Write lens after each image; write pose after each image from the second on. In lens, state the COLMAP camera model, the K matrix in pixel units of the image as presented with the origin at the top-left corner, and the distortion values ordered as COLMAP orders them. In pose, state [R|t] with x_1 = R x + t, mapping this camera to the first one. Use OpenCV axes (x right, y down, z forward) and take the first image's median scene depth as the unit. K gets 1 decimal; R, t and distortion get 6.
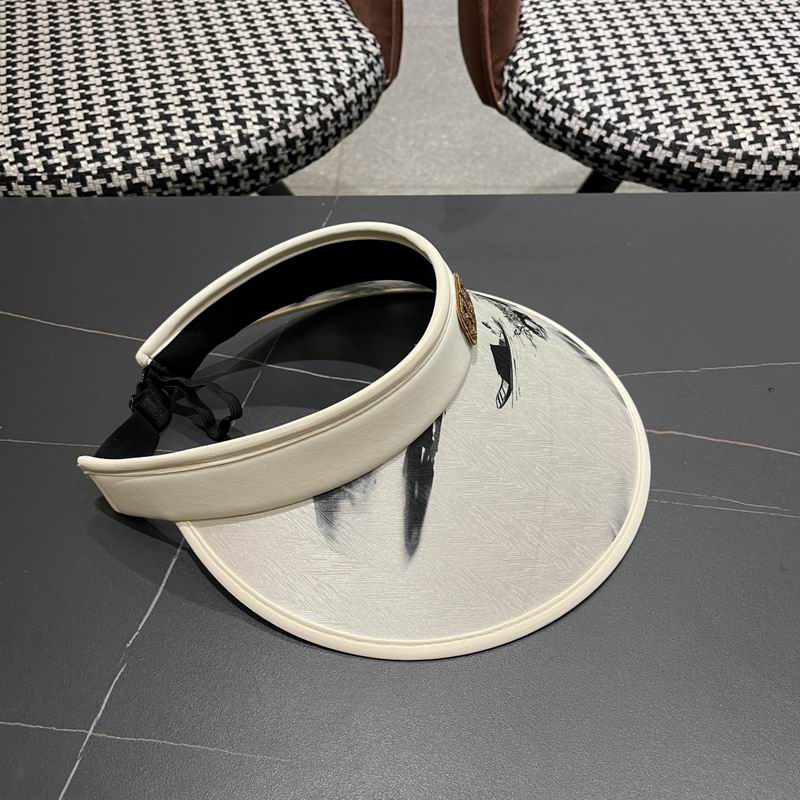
lens RADIAL K [[848.6, 0, 408.7], [0, 848.6, 402.3], [0, 0, 1]] dist [0.010952, 0.012887]
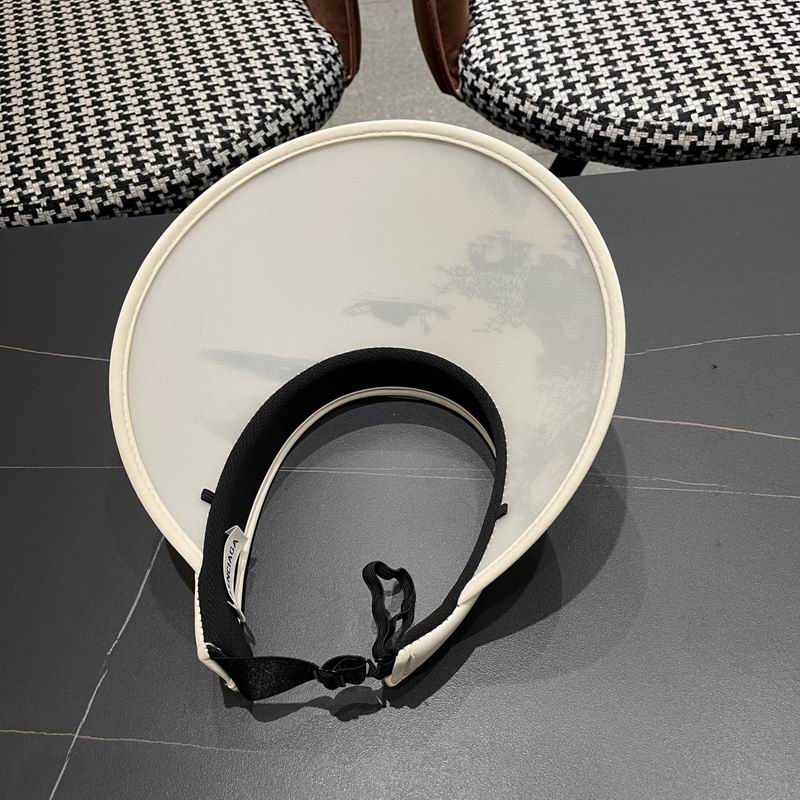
lens RADIAL K [[847.6, 0, 399.4], [0, 847.6, 398.3], [0, 0, 1]] dist [0.010463, 0.024771]
pose [[0.996059, -0.071260, -0.052810, 0.072943], [0.073258, 0.996630, 0.036917, -0.031997], [0.050002, -0.040640, 0.997922, -0.034606]]
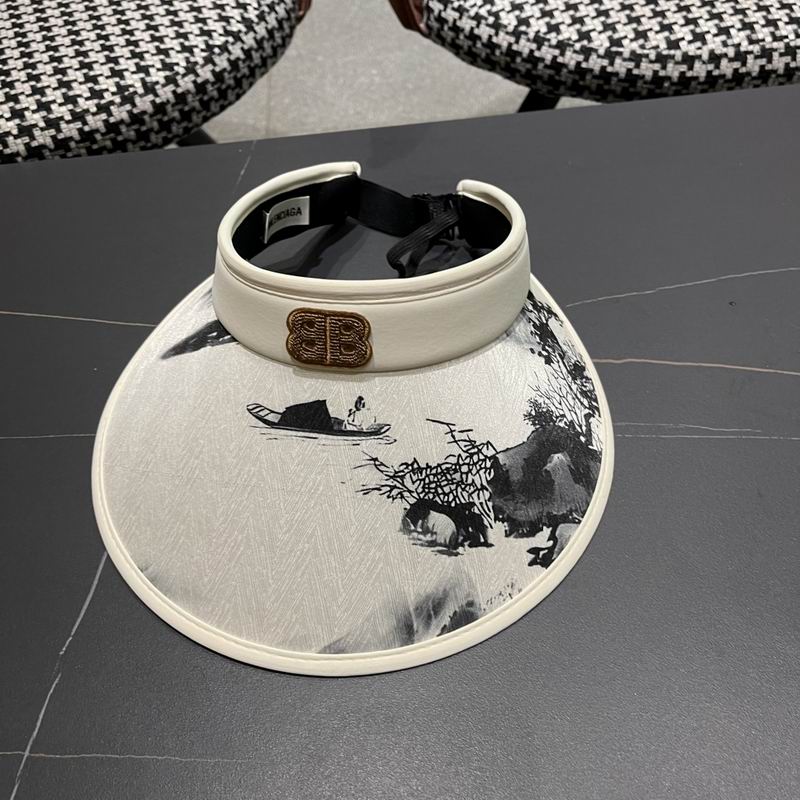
lens RADIAL K [[843.0, 0, 397.9], [0, 843.0, 385.7], [0, 0, 1]] dist [0.081184, -0.133982]
pose [[0.994703, -0.100062, 0.023514, 0.021369], [0.098918, 0.994050, 0.045604, -0.003212], [-0.027938, -0.043036, 0.998683, 0.052551]]
